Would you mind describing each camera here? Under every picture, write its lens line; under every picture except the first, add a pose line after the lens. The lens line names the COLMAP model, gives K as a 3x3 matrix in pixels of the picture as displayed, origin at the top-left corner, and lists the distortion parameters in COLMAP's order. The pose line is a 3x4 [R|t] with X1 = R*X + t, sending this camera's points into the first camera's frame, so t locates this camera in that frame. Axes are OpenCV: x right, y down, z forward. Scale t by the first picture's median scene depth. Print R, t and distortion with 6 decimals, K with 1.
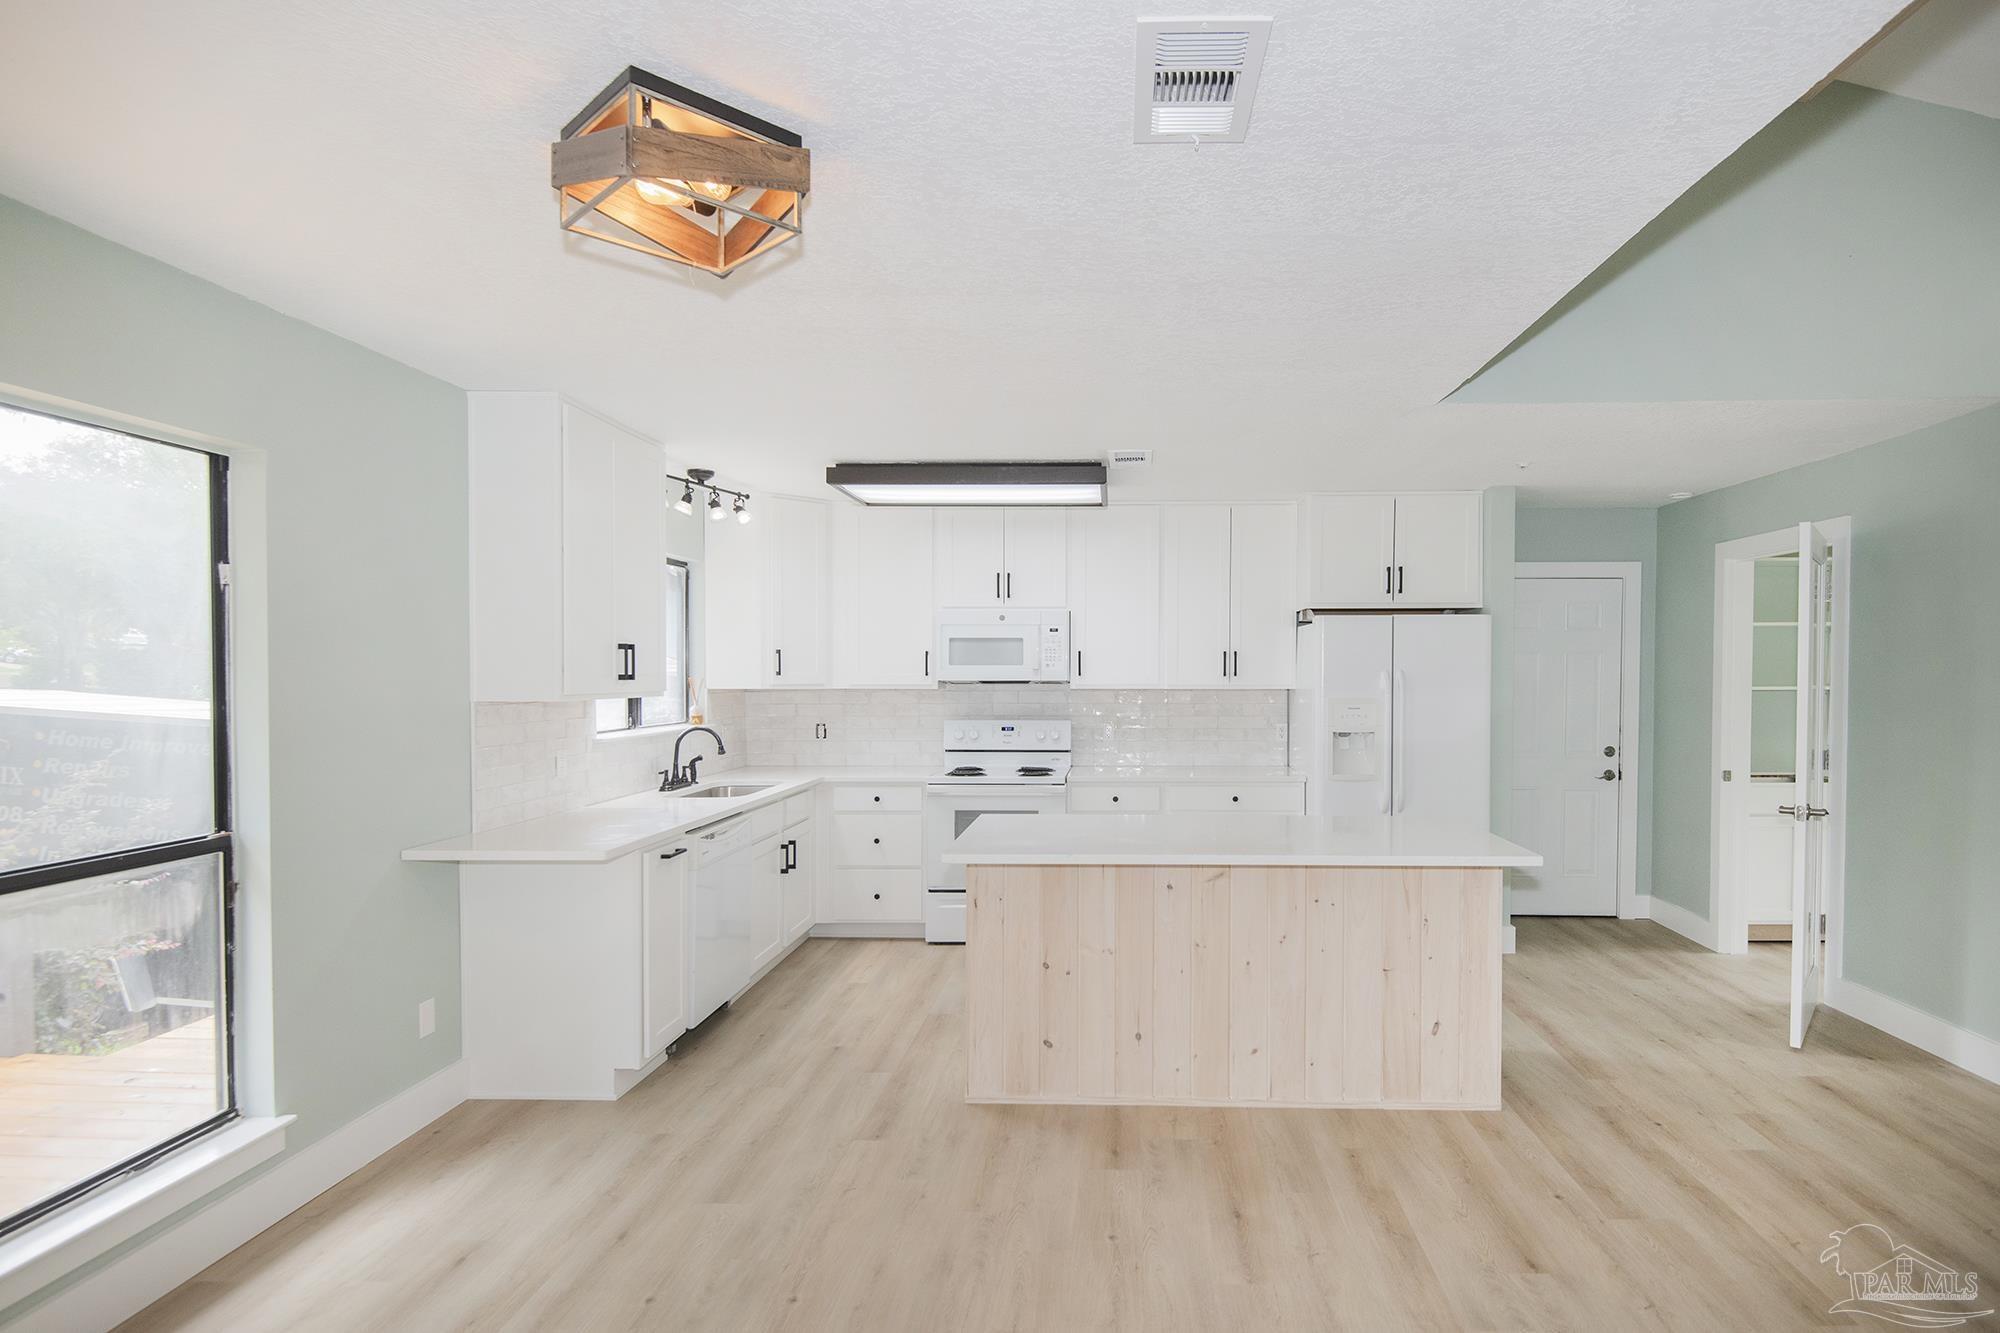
lens RADIAL K [[1039.0, 0, 1098.3], [0, 1039.0, 671.9], [0, 0, 1]] dist [0.000717, -0.022102]
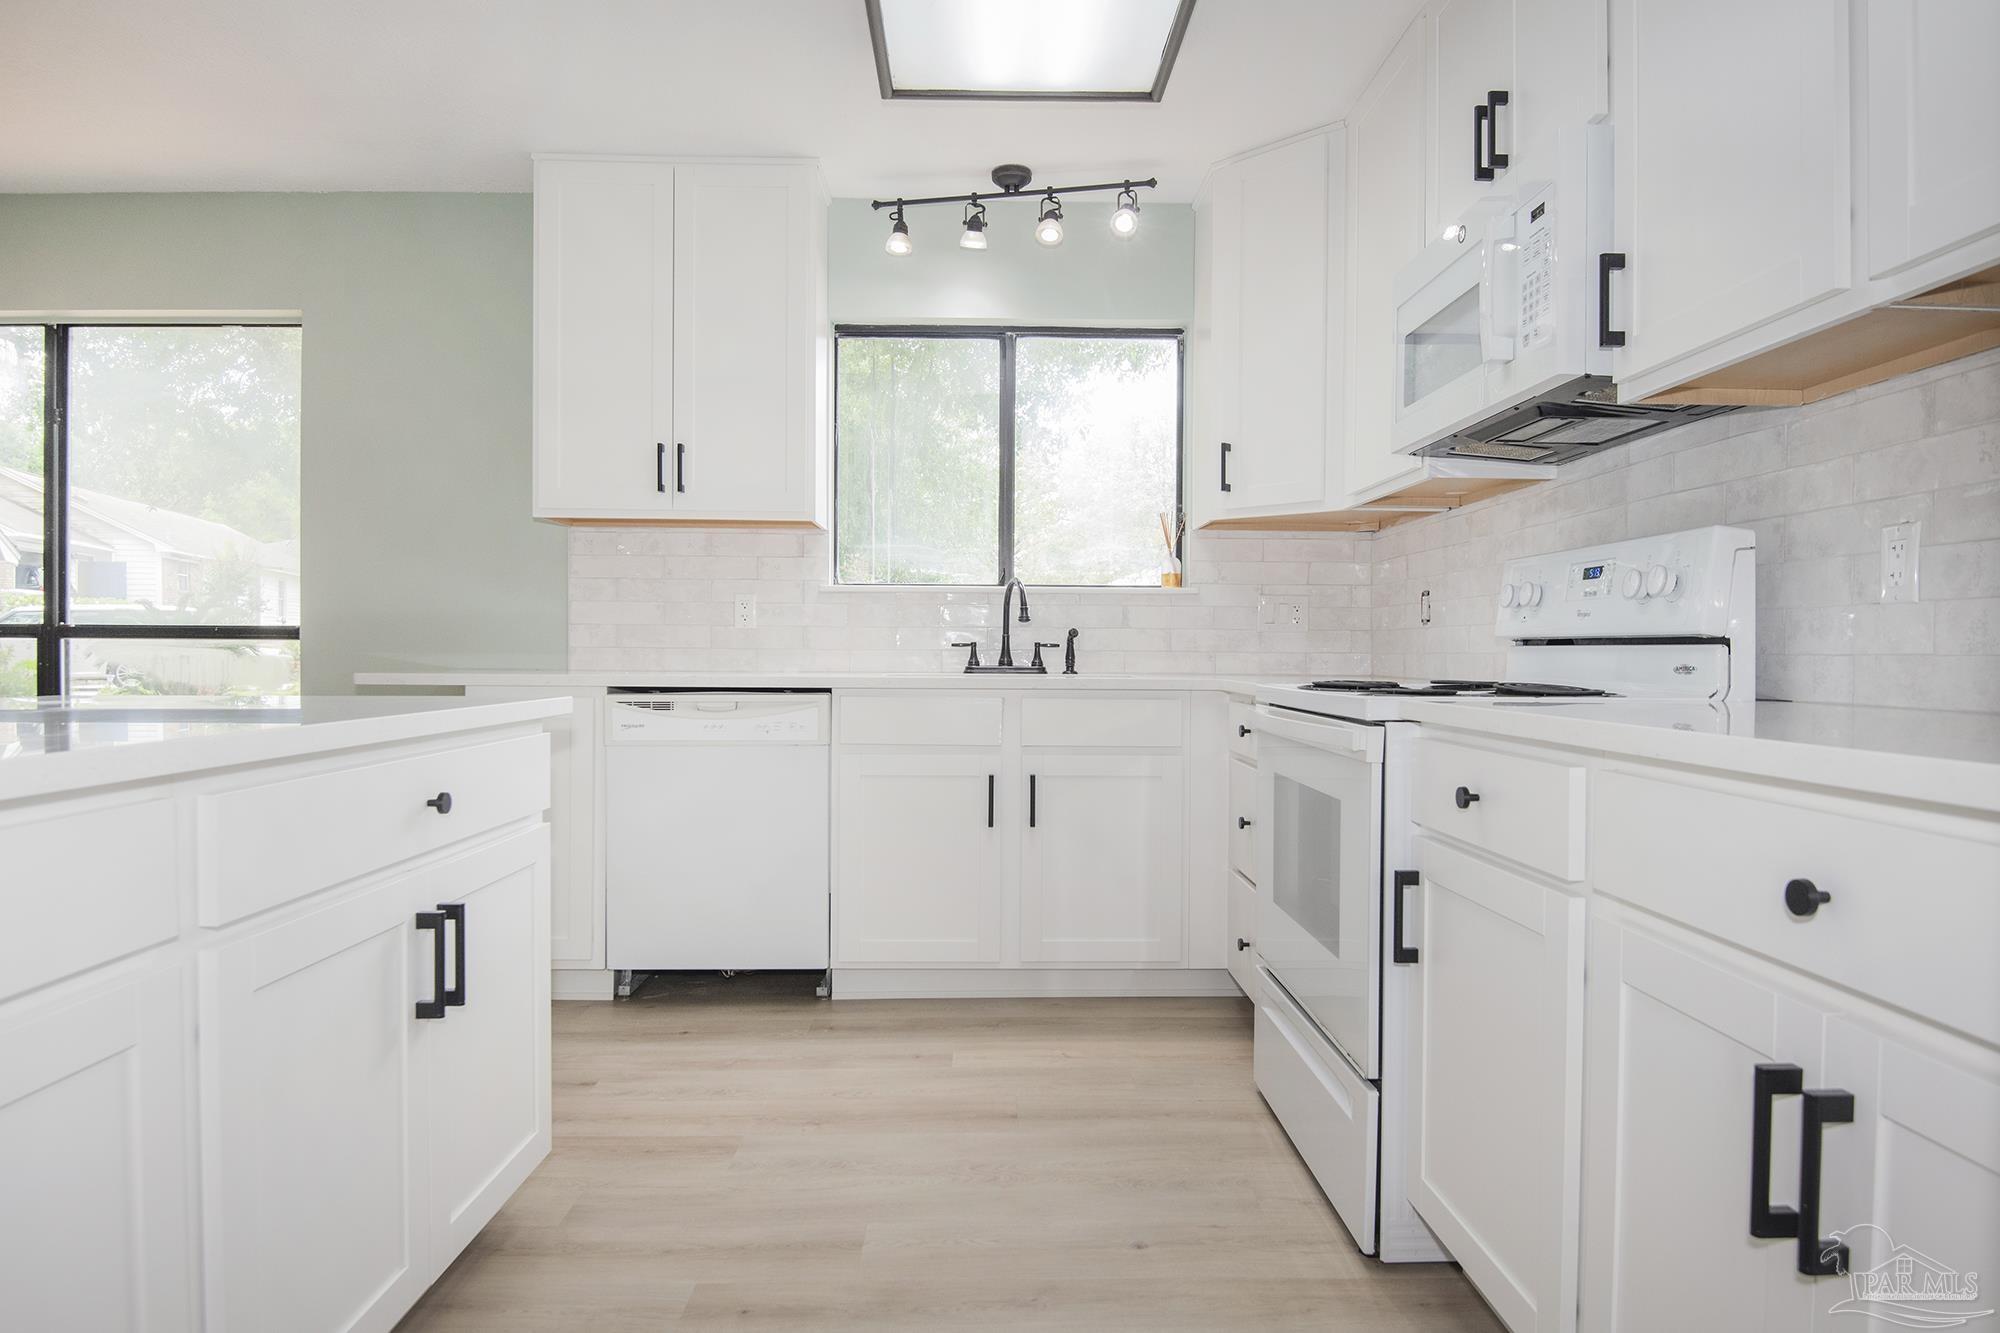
lens RADIAL K [[1144.2, 0, 1006.0], [0, 1144.2, 658.6], [0, 0, 1]] dist [0.004020, 0.000918]
pose [[0.047671, 0.008015, -0.998831, 0.353193], [-0.009499, 0.999926, 0.007571, 0.108495], [0.998818, 0.009127, 0.047744, 1.083871]]
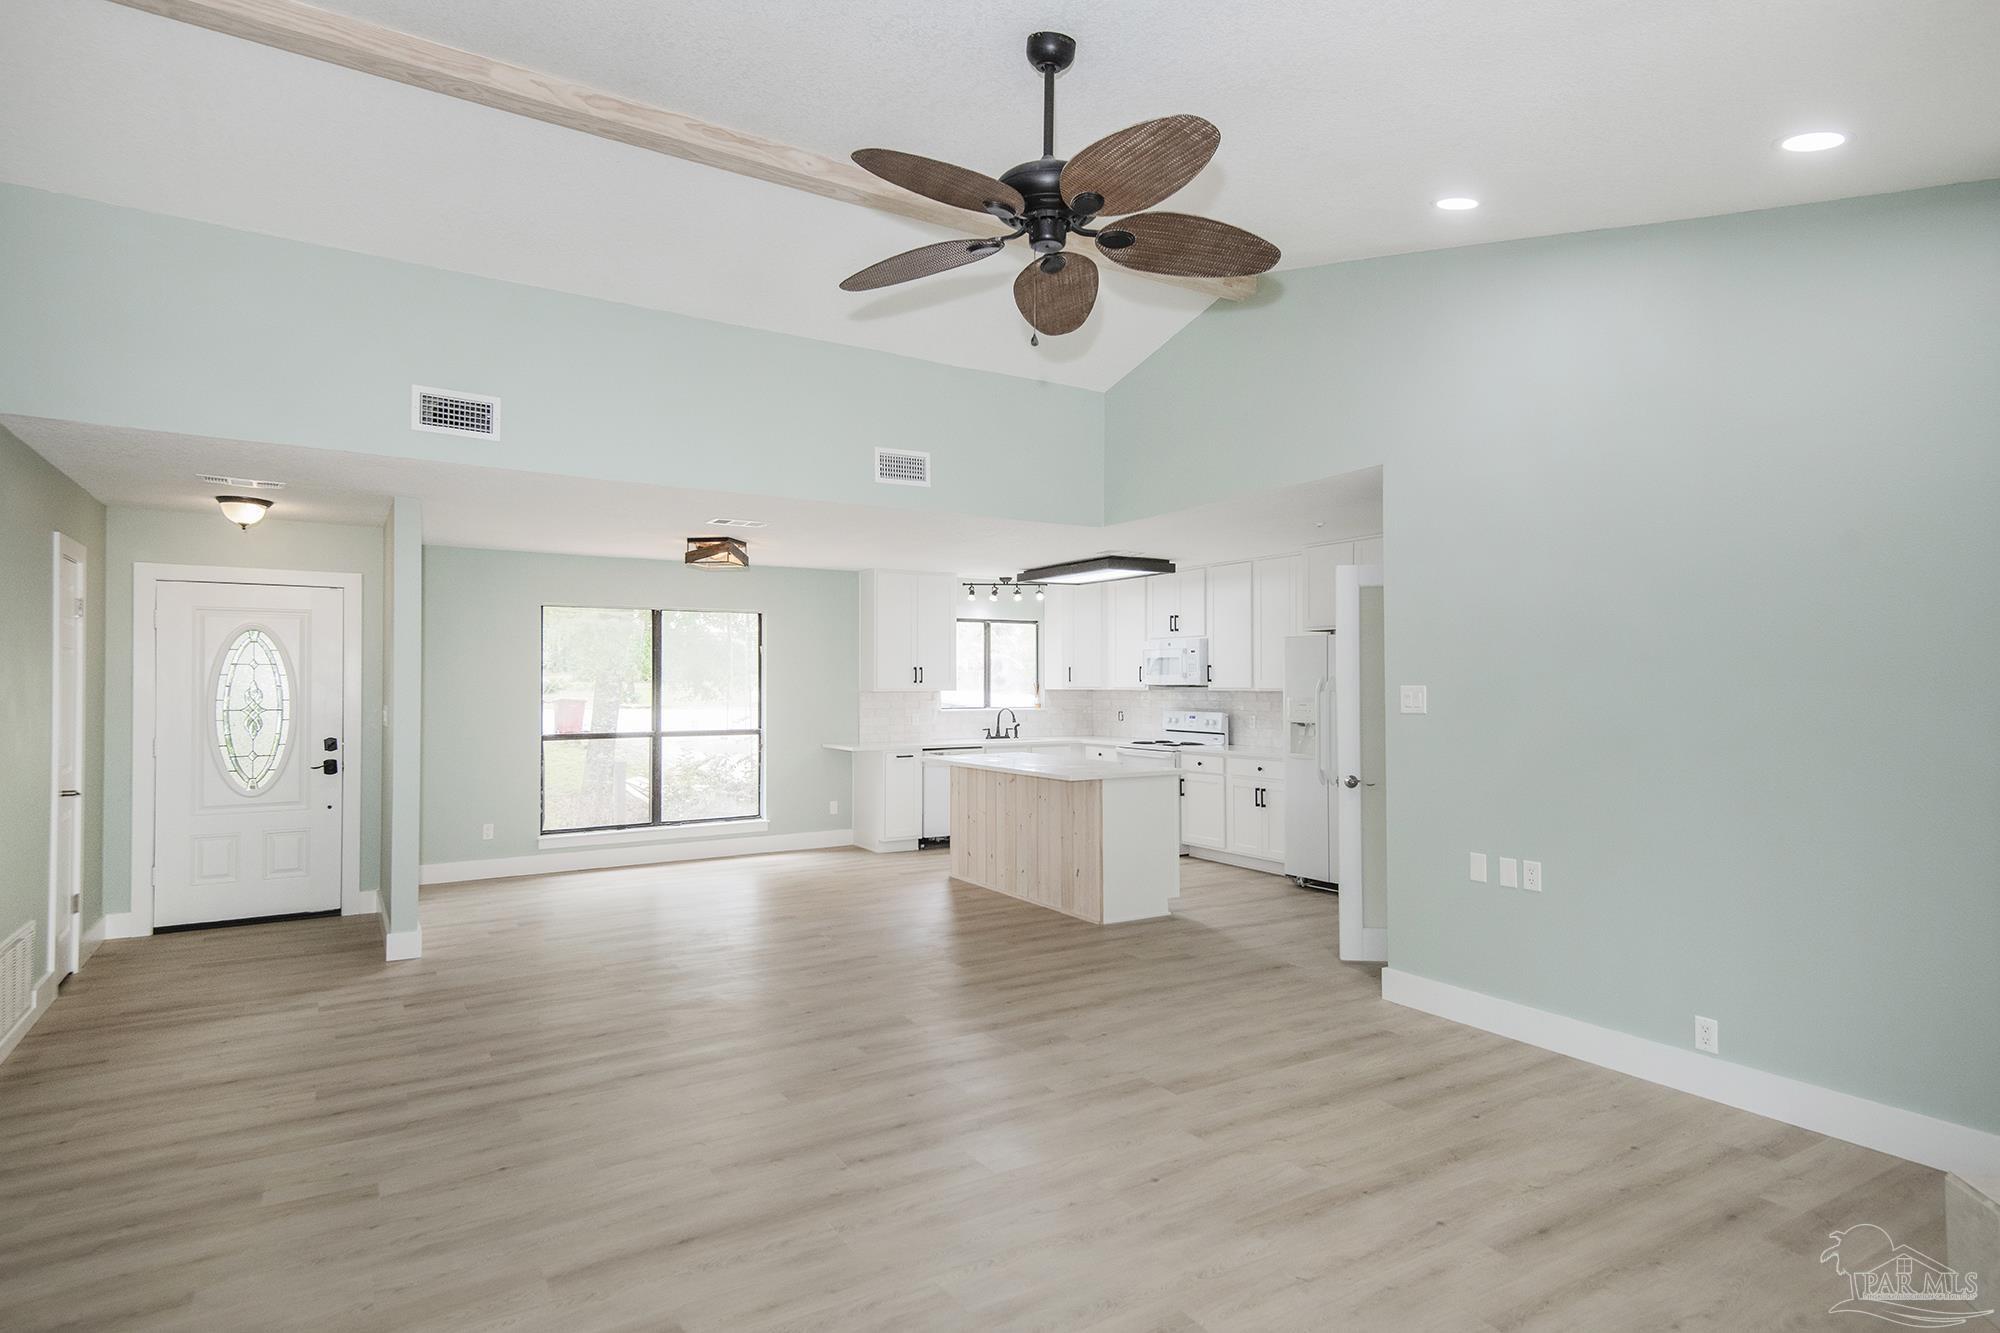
lens RADIAL K [[1040.4, 0, 958.1], [0, 1040.4, 674.2], [0, 0, 1]] dist [0.031511, -0.000198]
pose [[0.544284, -0.006372, -0.838877, 1.350041], [-0.001569, 0.999962, -0.008613, 0.008097], [0.838900, 0.006004, 0.544253, -0.143642]]
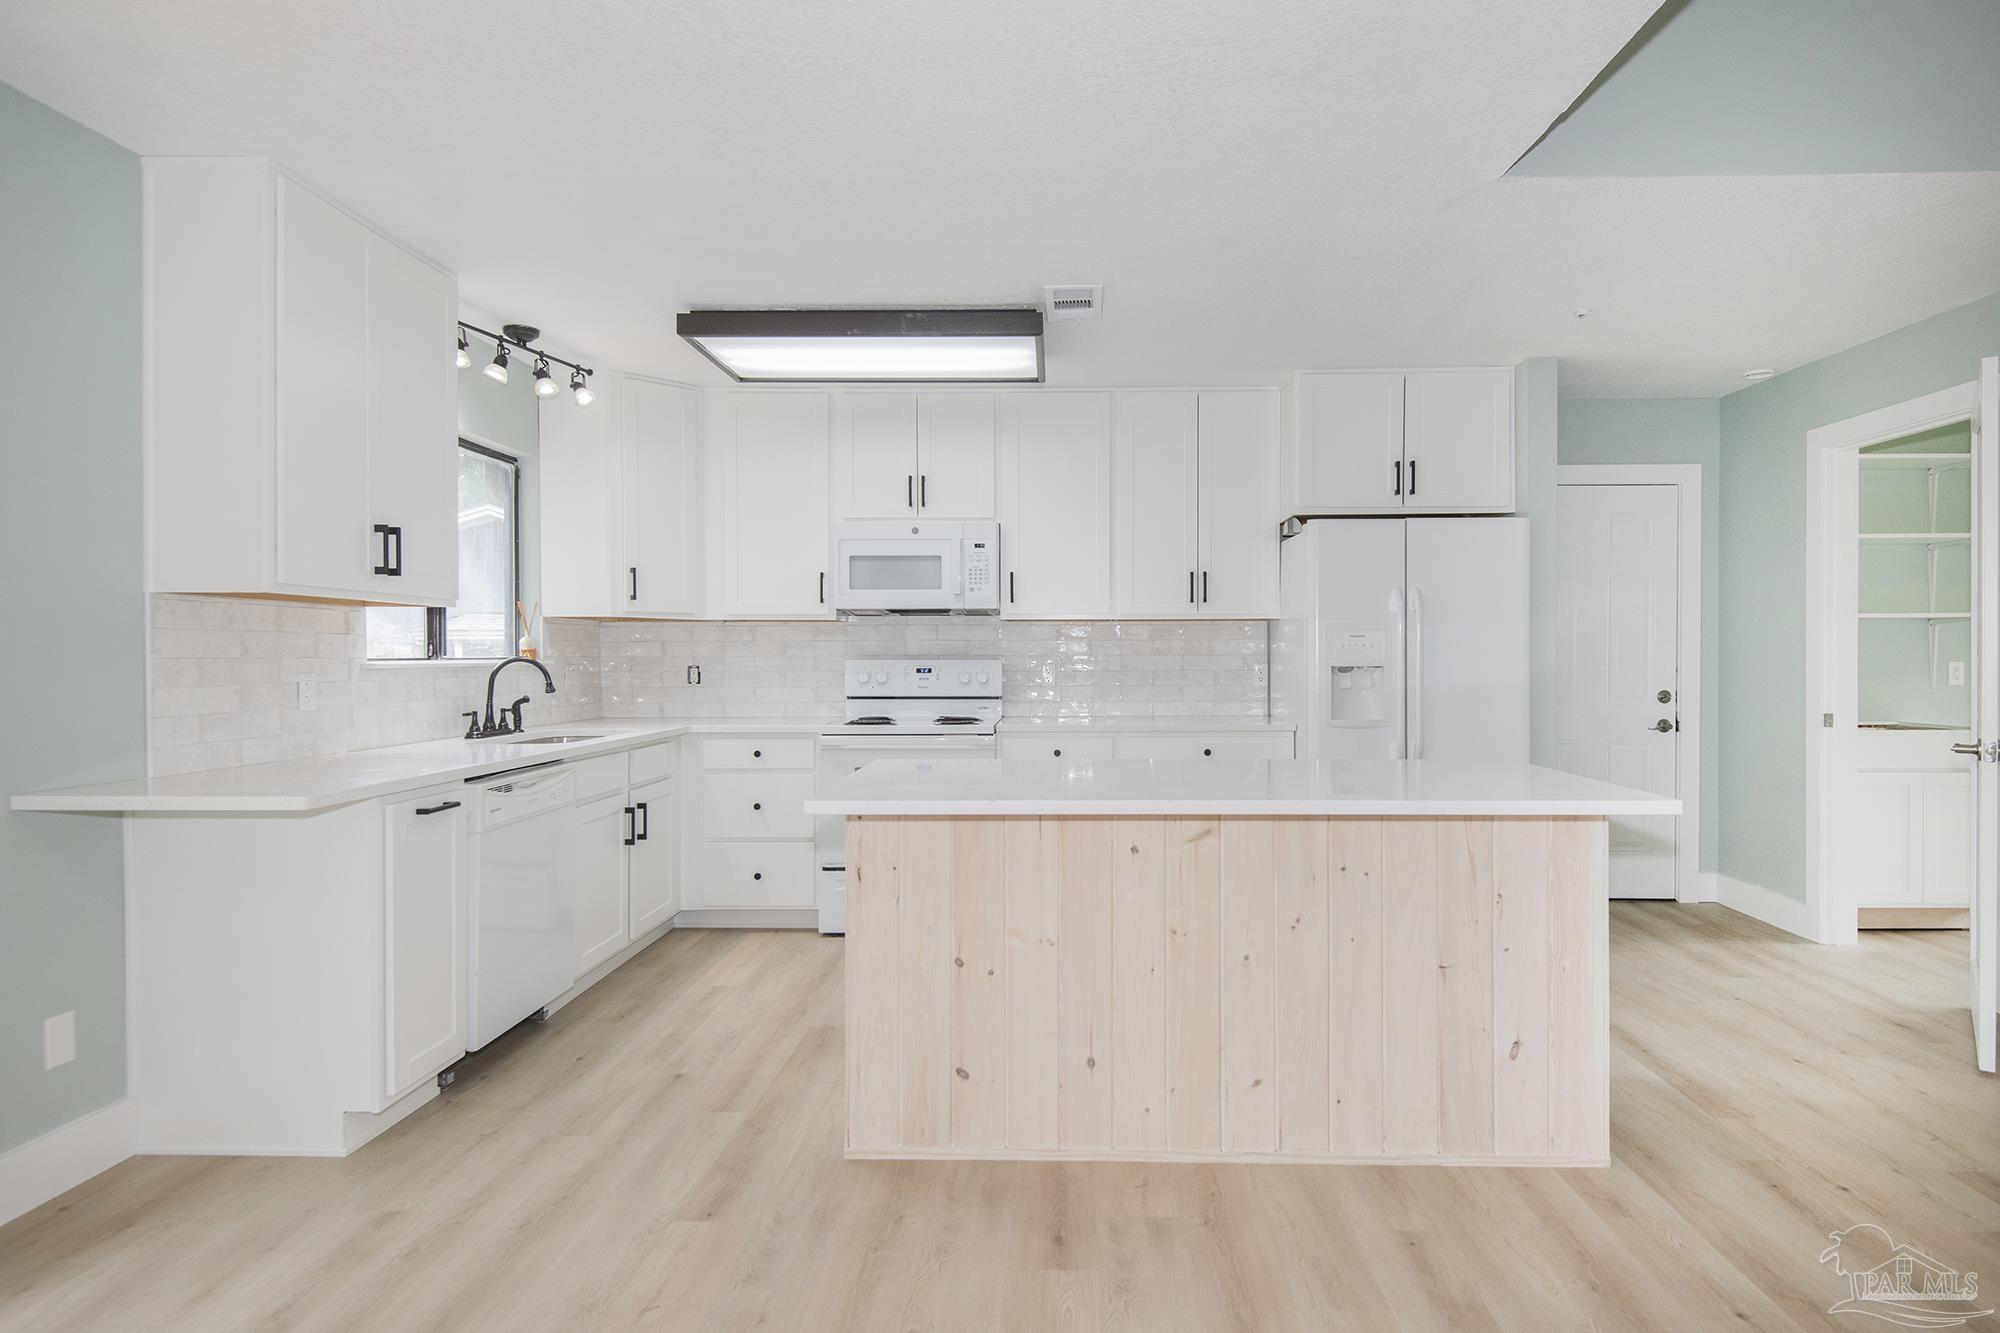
lens RADIAL K [[1069.8, 0, 1033.0], [0, 1069.8, 663.9], [0, 0, 1]] dist [0.006661, -0.018546]
pose [[0.999967, -0.005590, -0.005949, 0.004128], [0.005615, 0.999976, 0.004129, 0.063247], [0.005926, -0.004162, 0.999974, 0.224592]]
